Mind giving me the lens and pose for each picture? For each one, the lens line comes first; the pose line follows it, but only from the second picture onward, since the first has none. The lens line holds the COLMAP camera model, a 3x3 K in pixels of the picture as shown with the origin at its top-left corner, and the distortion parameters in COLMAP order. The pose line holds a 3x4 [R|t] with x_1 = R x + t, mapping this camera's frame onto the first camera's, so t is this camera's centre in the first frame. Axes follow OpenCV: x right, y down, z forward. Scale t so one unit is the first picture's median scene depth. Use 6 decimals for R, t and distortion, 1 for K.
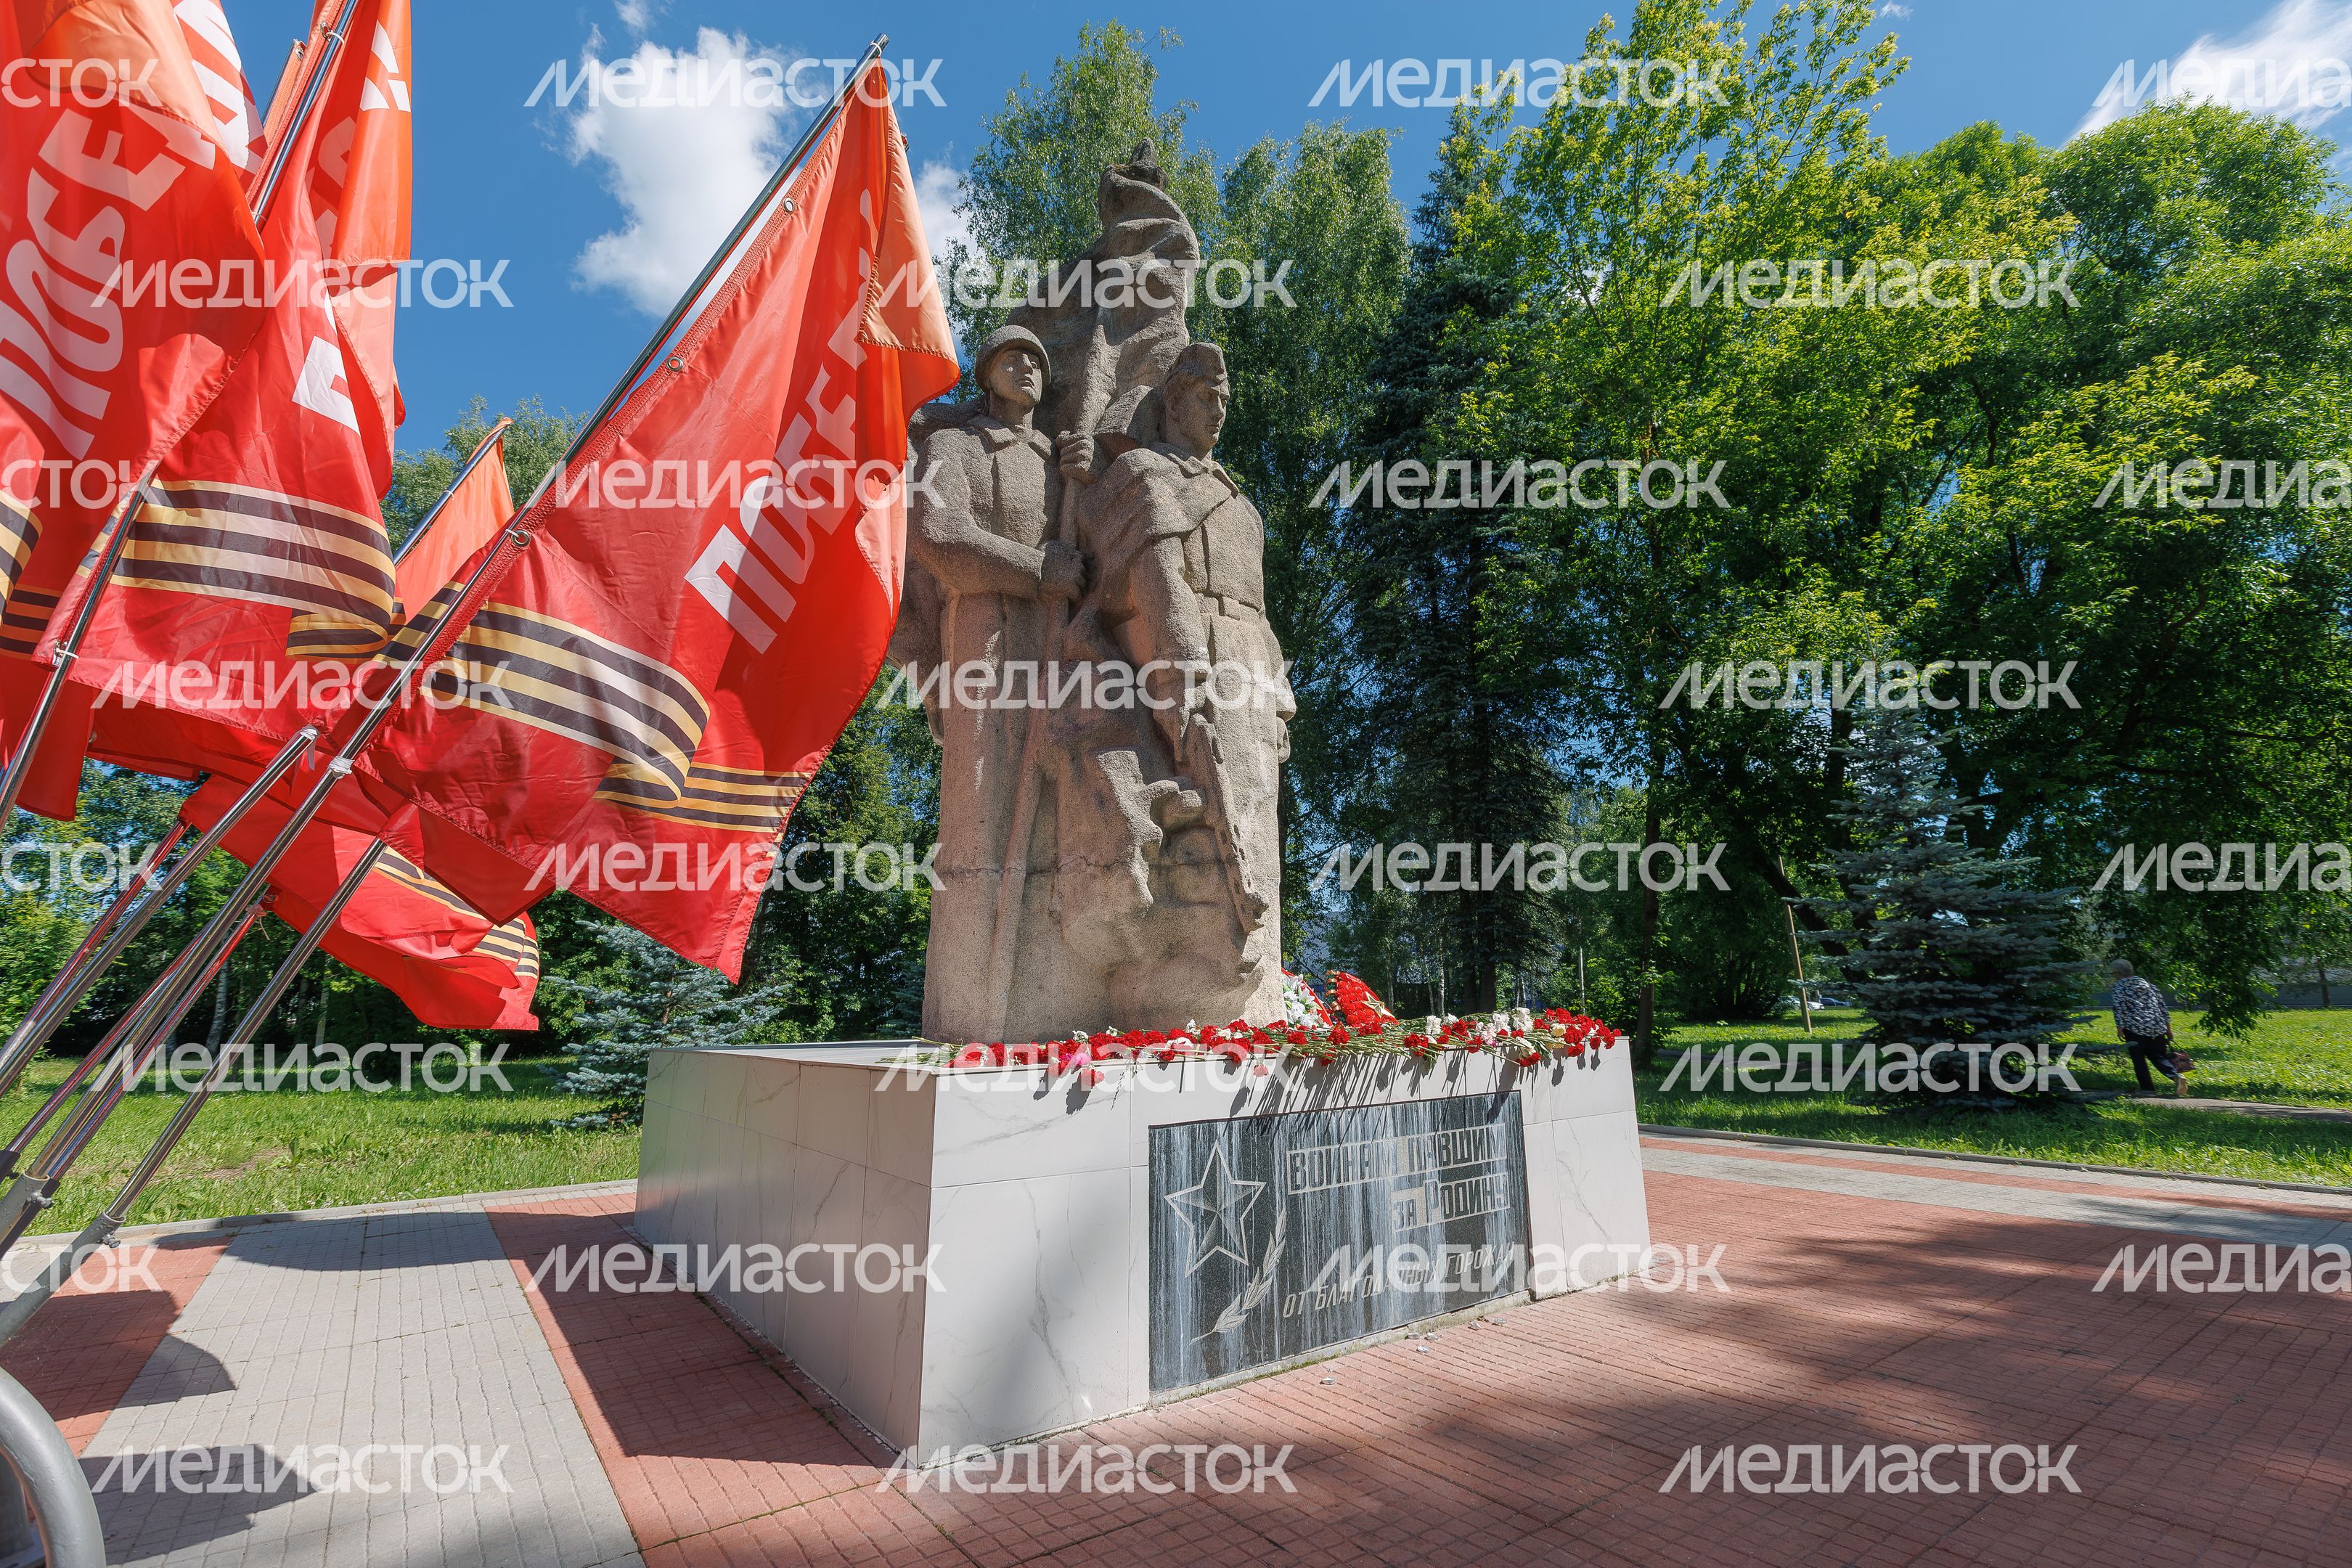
lens RADIAL K [[1052.9, 0, 1142.8], [0, 1052.9, 698.7], [0, 0, 1]] dist [0.000394, -0.000004]
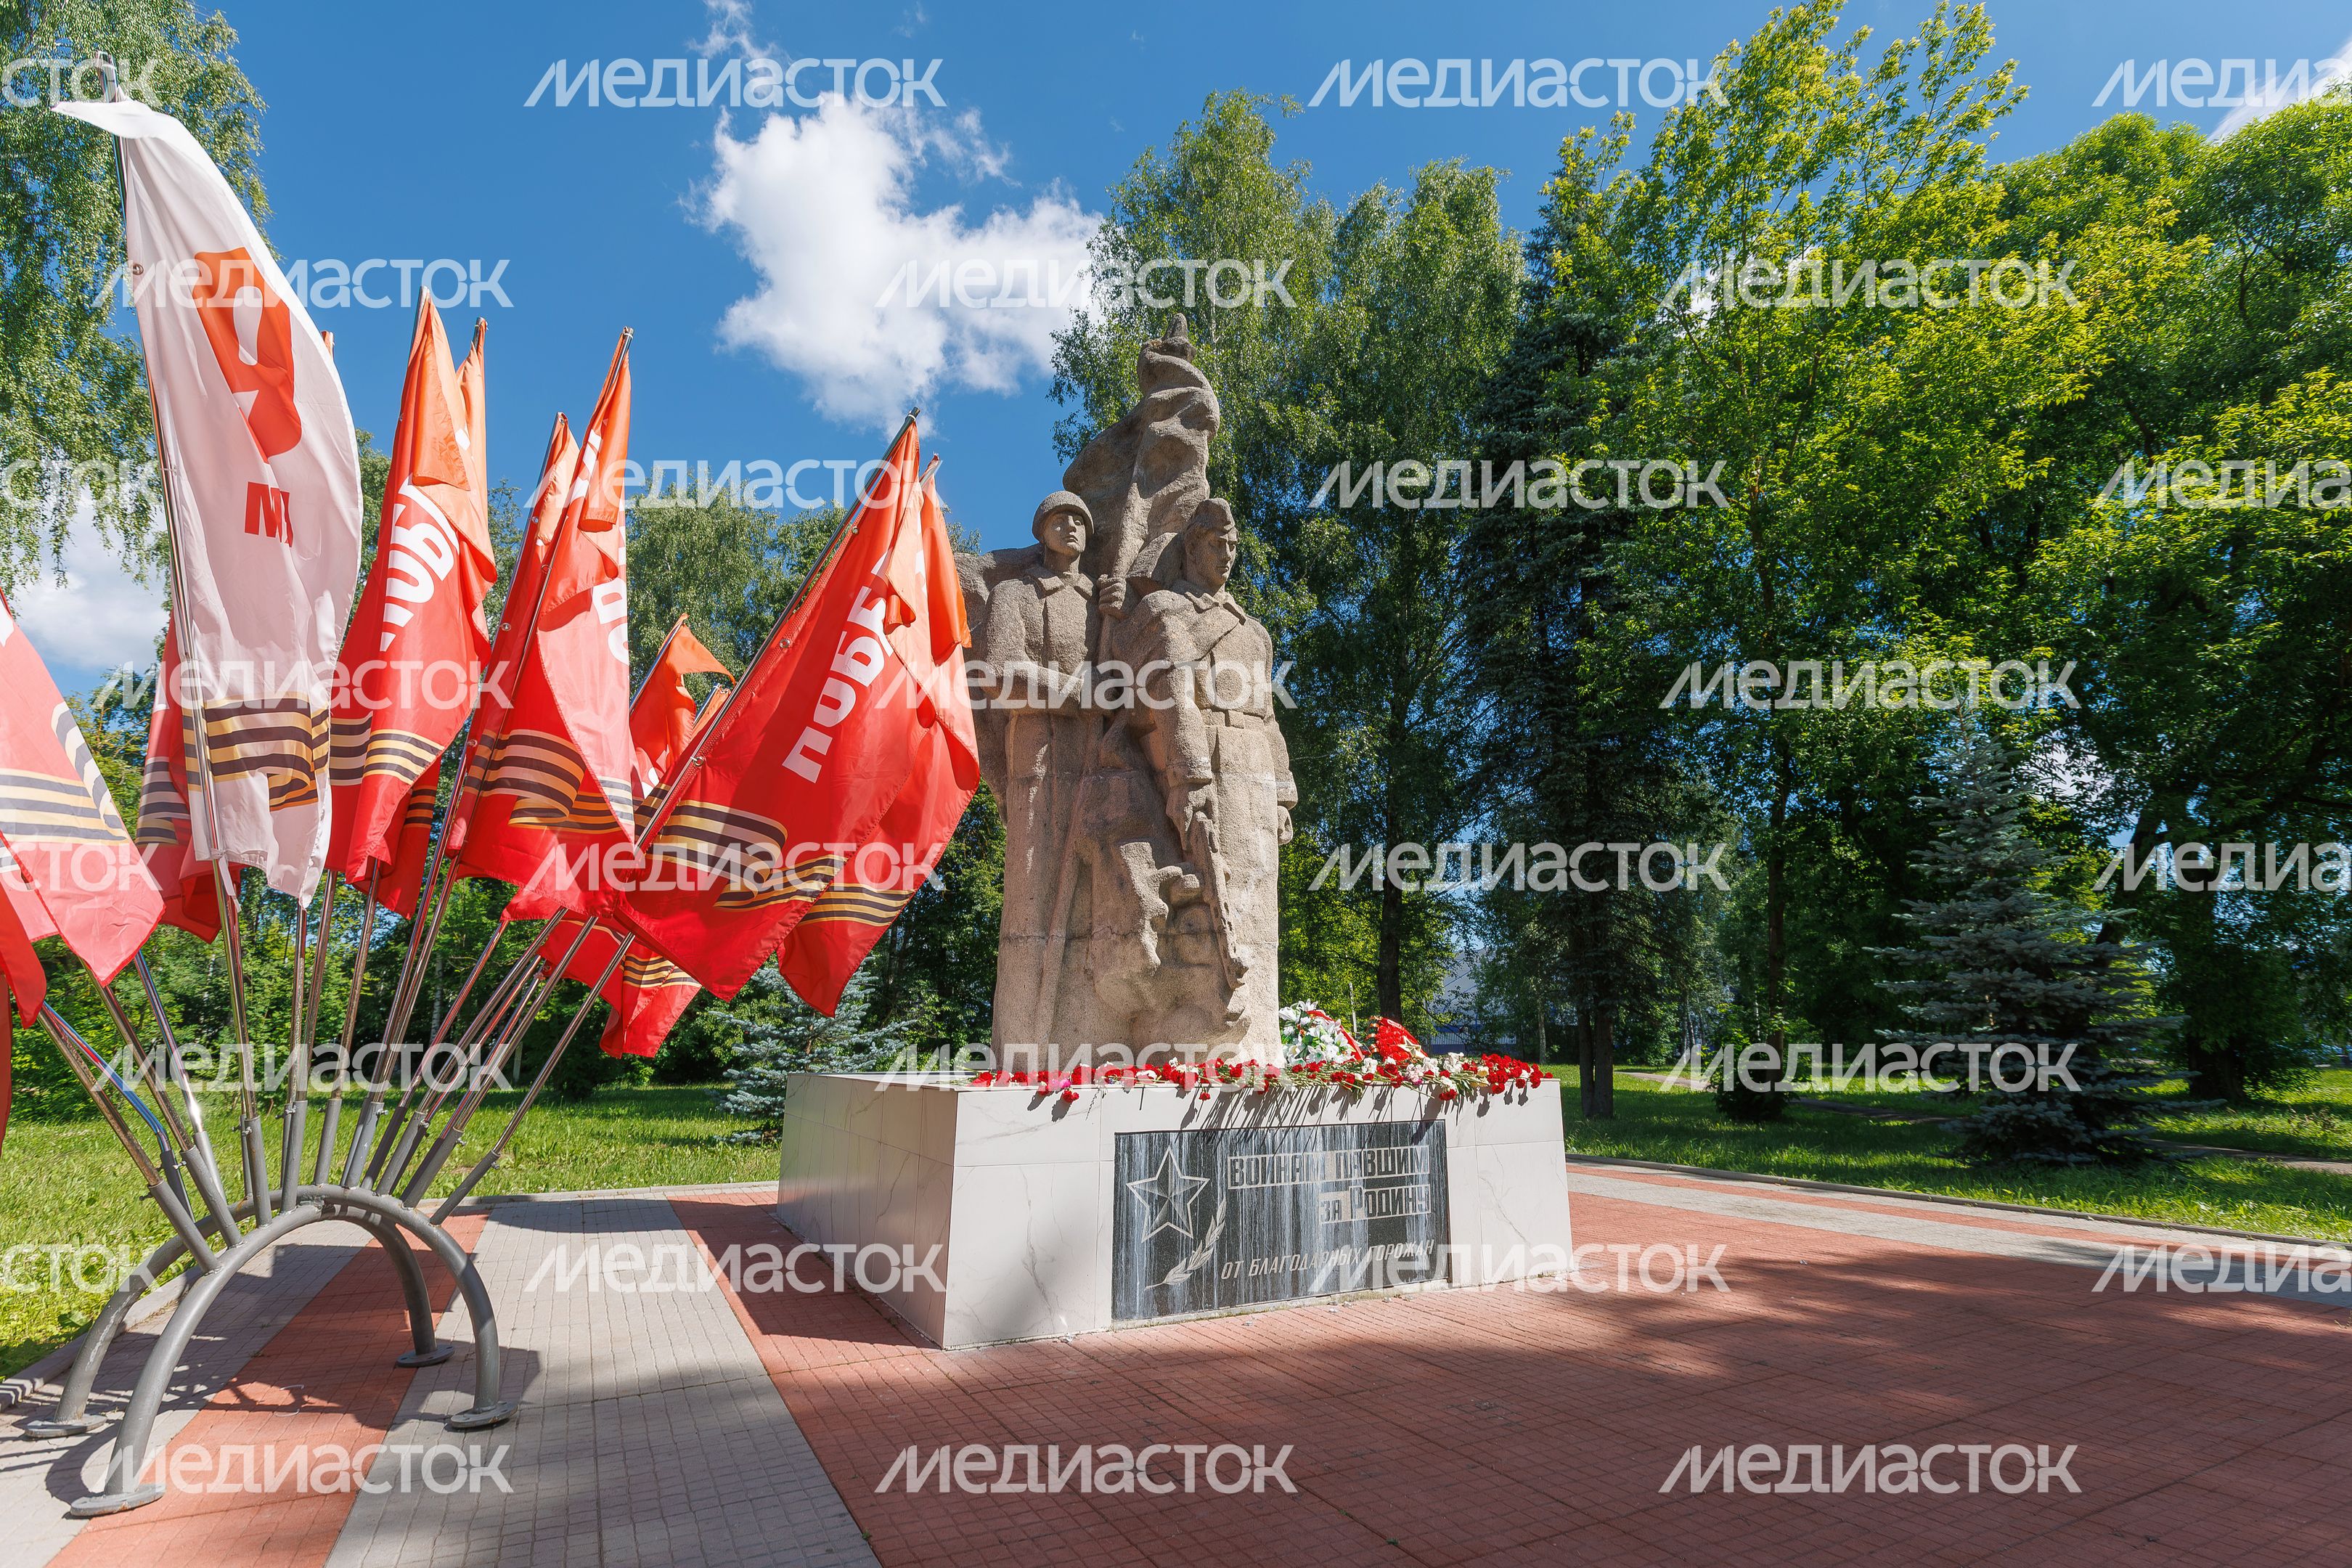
lens RADIAL K [[1052.9, 0, 1142.8], [0, 1052.9, 698.7], [0, 0, 1]] dist [0.000394, -0.000004]
pose [[0.992173, -0.023423, -0.122655, 0.147989], [0.019444, 0.999248, -0.033538, -0.082420], [0.123348, 0.030891, 0.991883, -0.266768]]
